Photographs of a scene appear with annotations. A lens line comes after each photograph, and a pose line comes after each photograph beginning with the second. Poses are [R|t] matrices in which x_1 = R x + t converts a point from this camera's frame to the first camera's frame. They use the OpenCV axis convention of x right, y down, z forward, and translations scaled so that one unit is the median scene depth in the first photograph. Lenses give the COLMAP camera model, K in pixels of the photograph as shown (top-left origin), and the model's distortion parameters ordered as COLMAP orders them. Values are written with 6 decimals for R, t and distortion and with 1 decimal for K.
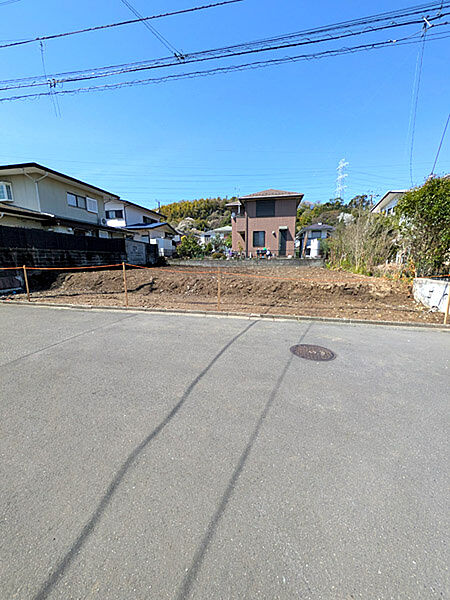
lens RADIAL K [[238.8, 0, 225.0], [0, 238.8, 300.0], [0, 0, 1]] dist [-0.009670, -0.000060]
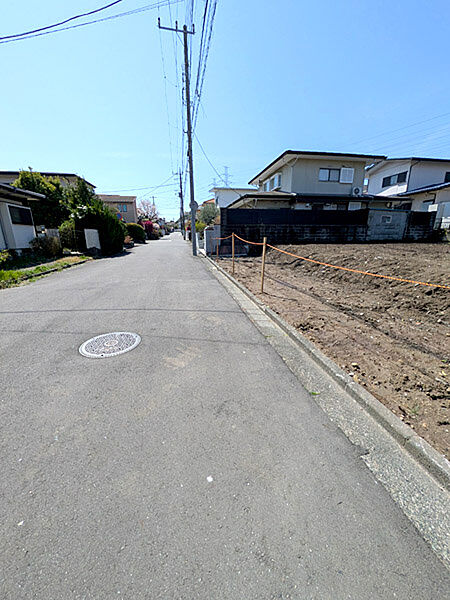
lens RADIAL K [[238.8, 0, 225.0], [0, 238.8, 300.0], [0, 0, 1]] dist [-0.009670, -0.000060]
pose [[0.349126, 0.238774, -0.906145, 0.225164], [-0.153507, 0.968502, 0.196061, -0.024041], [0.924417, 0.070650, 0.374783, 0.202203]]
